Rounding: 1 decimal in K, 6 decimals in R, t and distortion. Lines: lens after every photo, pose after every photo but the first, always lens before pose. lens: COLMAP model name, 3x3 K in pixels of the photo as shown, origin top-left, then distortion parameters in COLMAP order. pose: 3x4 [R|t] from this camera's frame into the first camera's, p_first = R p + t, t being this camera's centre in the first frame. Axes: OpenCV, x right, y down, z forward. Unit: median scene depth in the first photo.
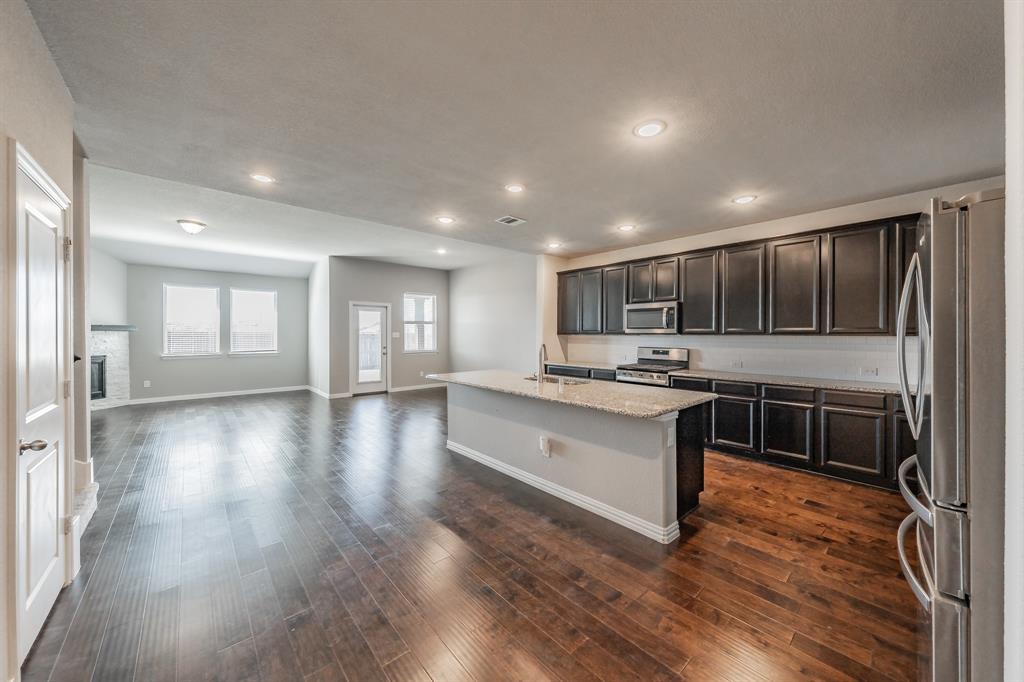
lens RADIAL K [[336.2, 0, 508.2], [0, 336.2, 332.9], [0, 0, 1]] dist [-0.007841, -0.000015]
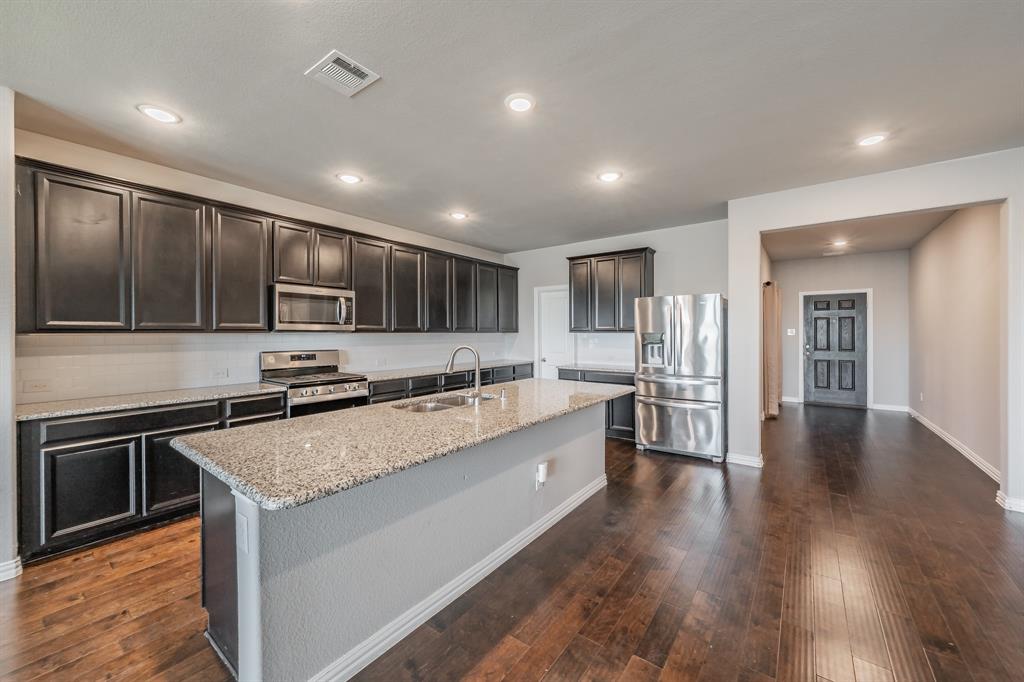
lens RADIAL K [[384.3, 0, 517.9], [0, 384.3, 337.3], [0, 0, 1]] dist [-0.007092, 0.001037]
pose [[-0.174211, 0.000607, 0.984708, -0.290333], [0.012271, 0.999923, 0.001555, 0.013206], [-0.984632, 0.012355, -0.174205, 0.479723]]
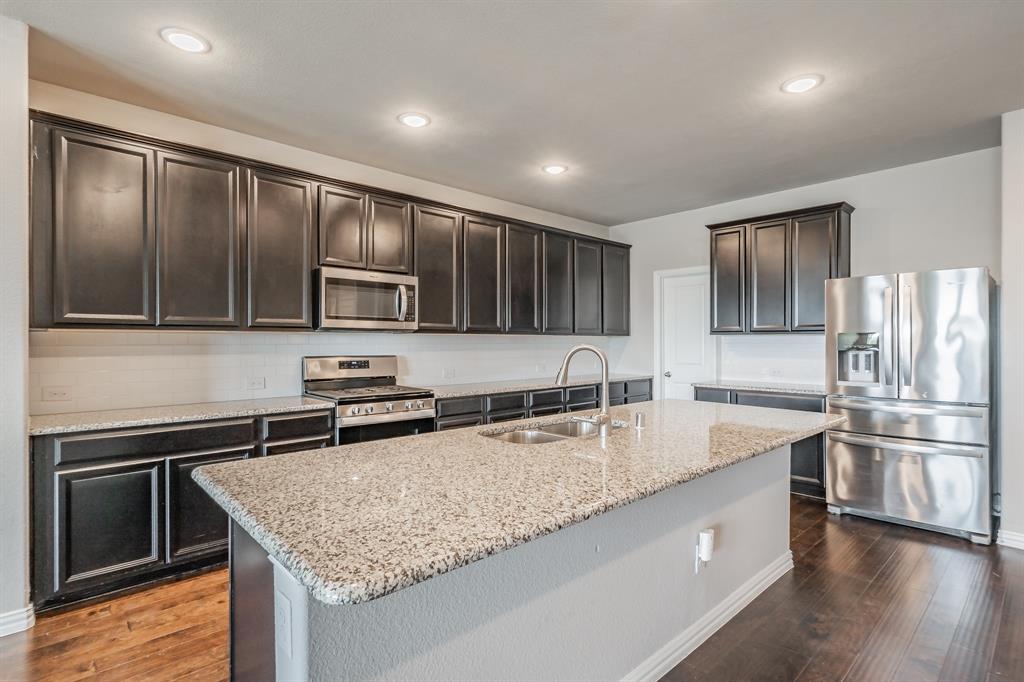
lens RADIAL K [[505.1, 0, 518.2], [0, 505.1, 346.7], [0, 0, 1]] dist [0.001475, -0.002735]
pose [[0.008850, -0.000425, 0.999961, -0.245498], [0.008197, 0.999966, 0.000353, 0.020555], [-0.999927, 0.008194, 0.008853, 0.502746]]
